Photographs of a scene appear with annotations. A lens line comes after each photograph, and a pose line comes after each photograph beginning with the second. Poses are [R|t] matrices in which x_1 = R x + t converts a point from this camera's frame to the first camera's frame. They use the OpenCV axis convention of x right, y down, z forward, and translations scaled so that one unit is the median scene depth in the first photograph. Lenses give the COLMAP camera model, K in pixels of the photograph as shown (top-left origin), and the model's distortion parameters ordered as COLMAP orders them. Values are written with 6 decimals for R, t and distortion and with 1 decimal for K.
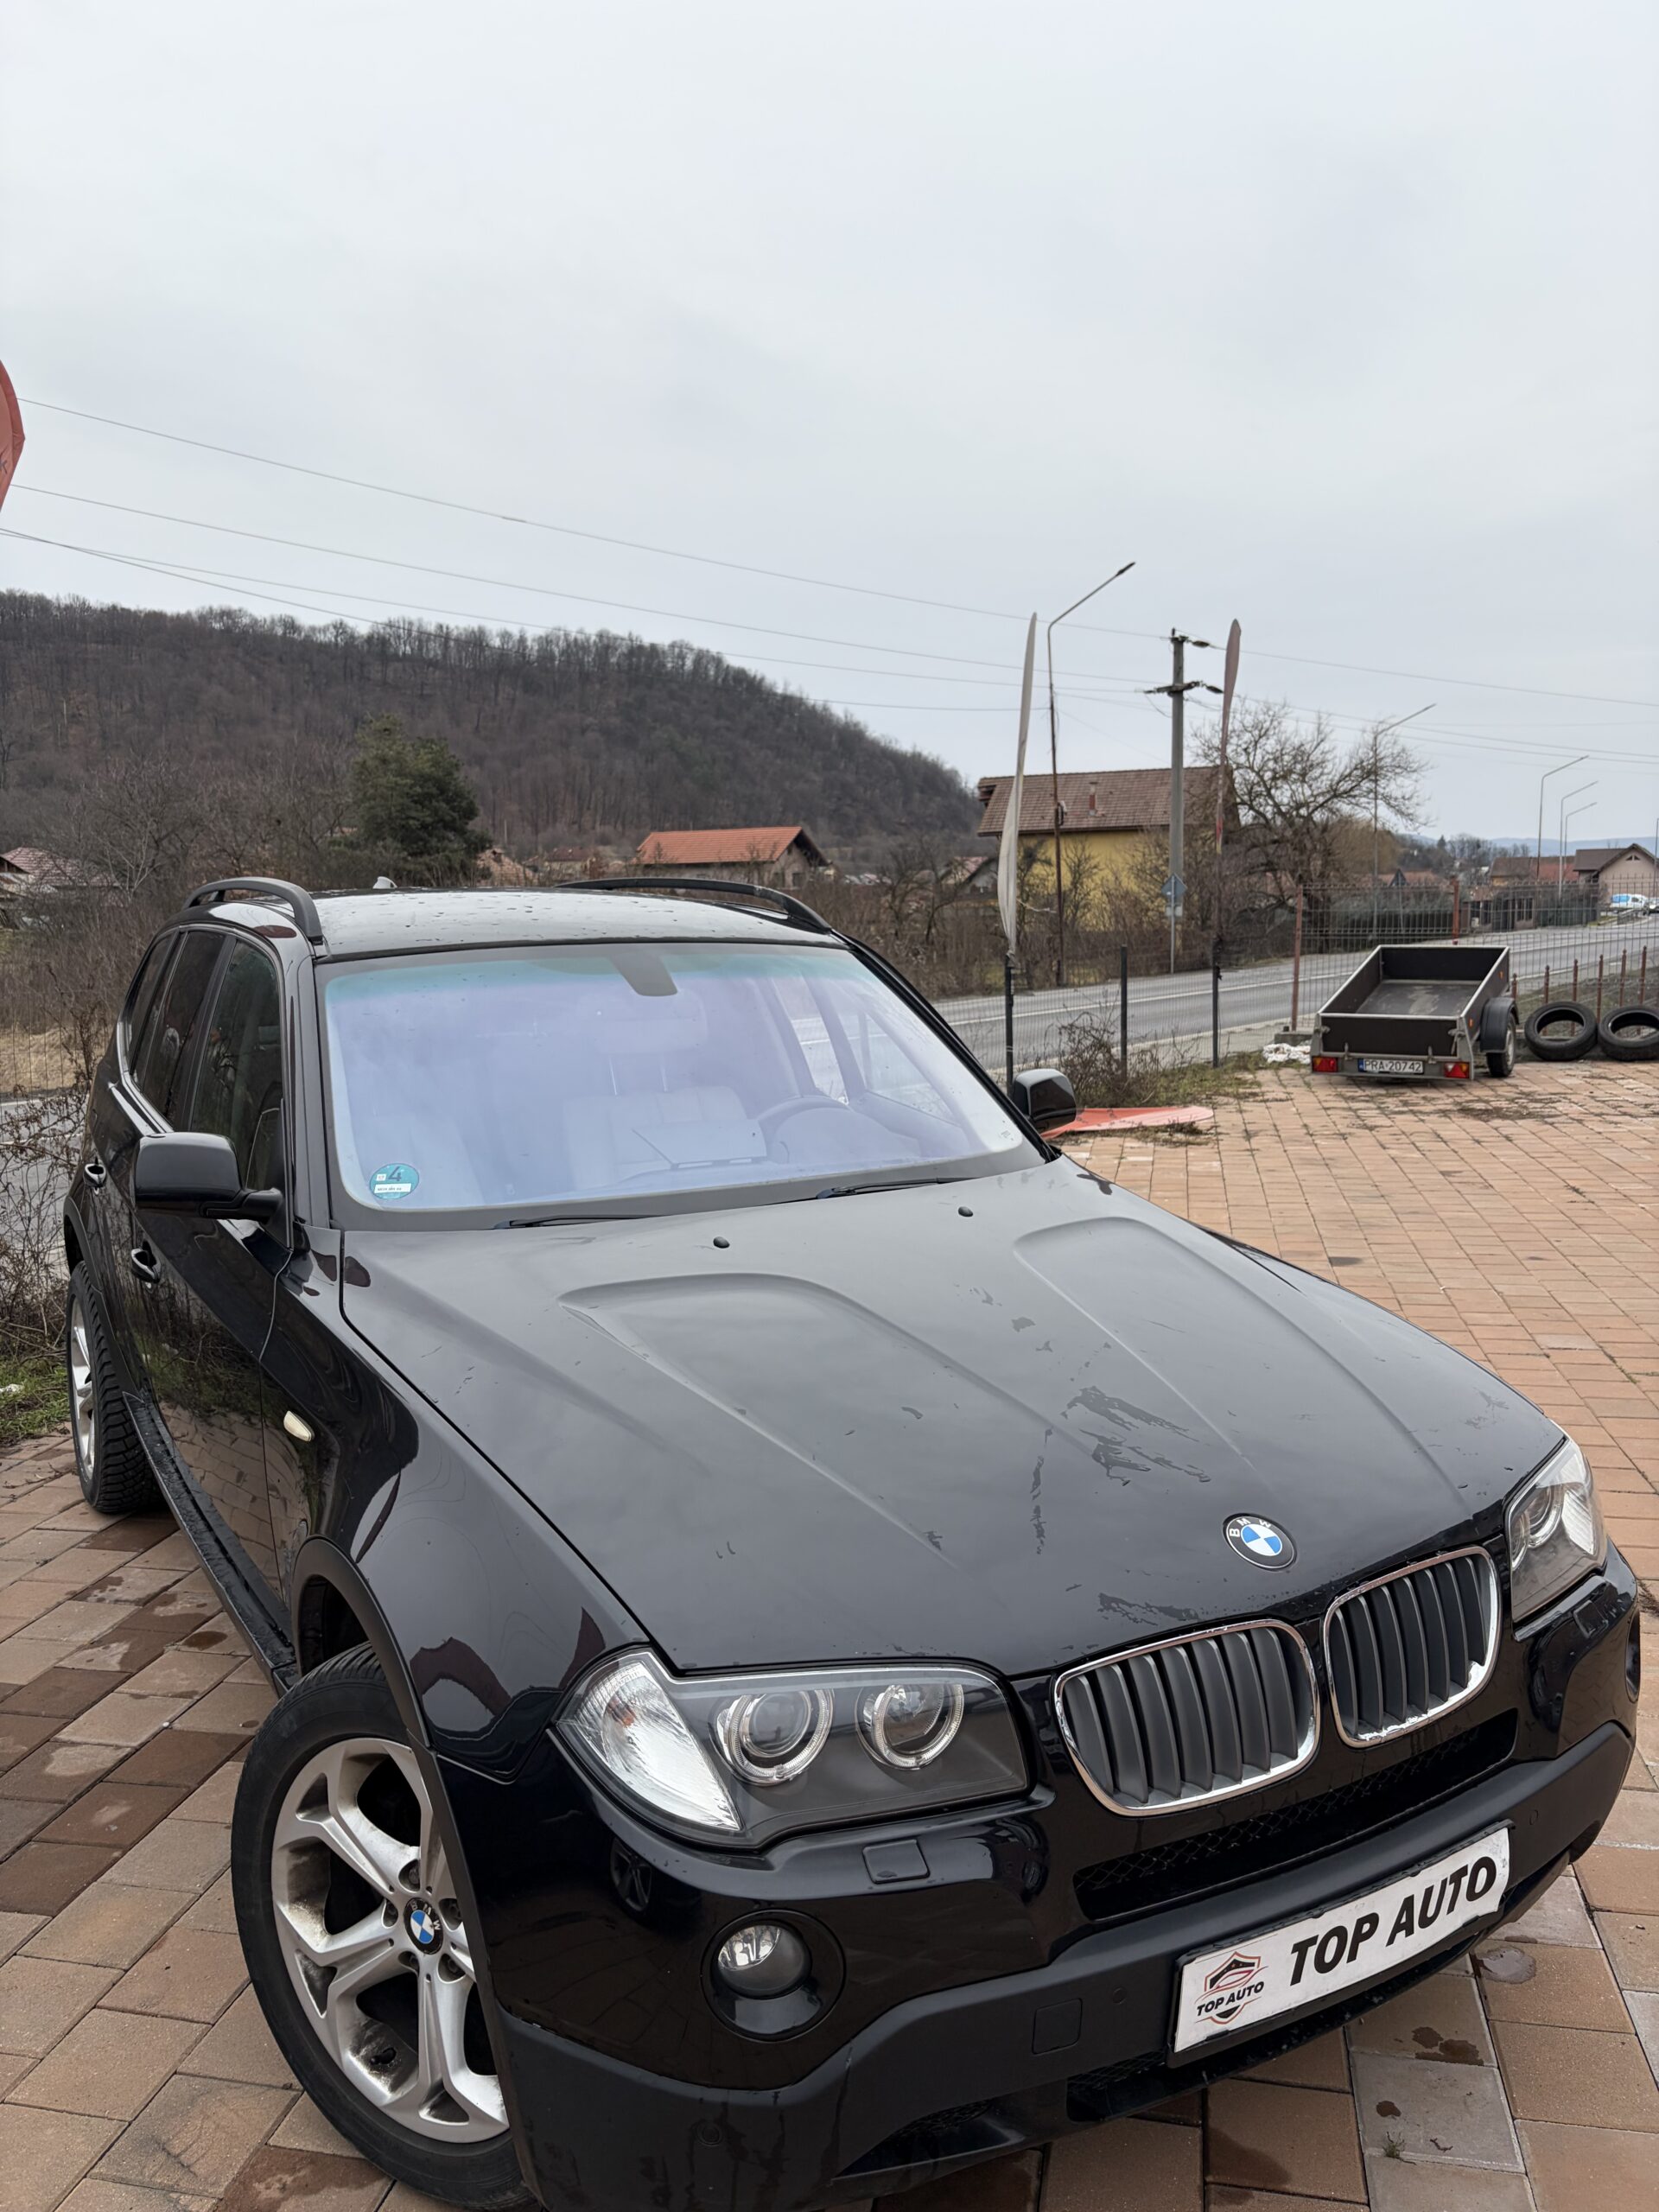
lens RADIAL K [[1666.2, 0, 809.8], [0, 1666.2, 1102.0], [0, 0, 1]] dist [0.021524, -0.001950]
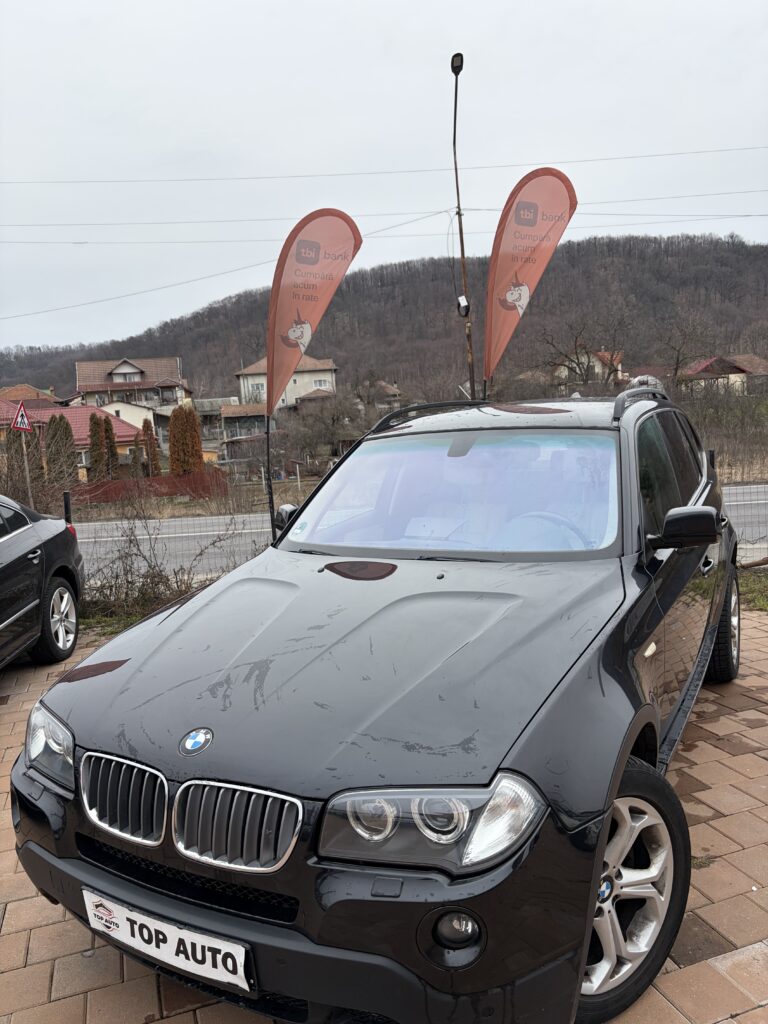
lens RADIAL K [[783.9, 0, 384.0], [0, 783.9, 512.0], [0, 0, 1]] dist [0.073587, -0.118975]
pose [[0.507448, 0.080716, -0.857893, 1.237246], [-0.050699, 0.996675, 0.063784, -0.092040], [0.860189, 0.011127, 0.509853, 0.733416]]
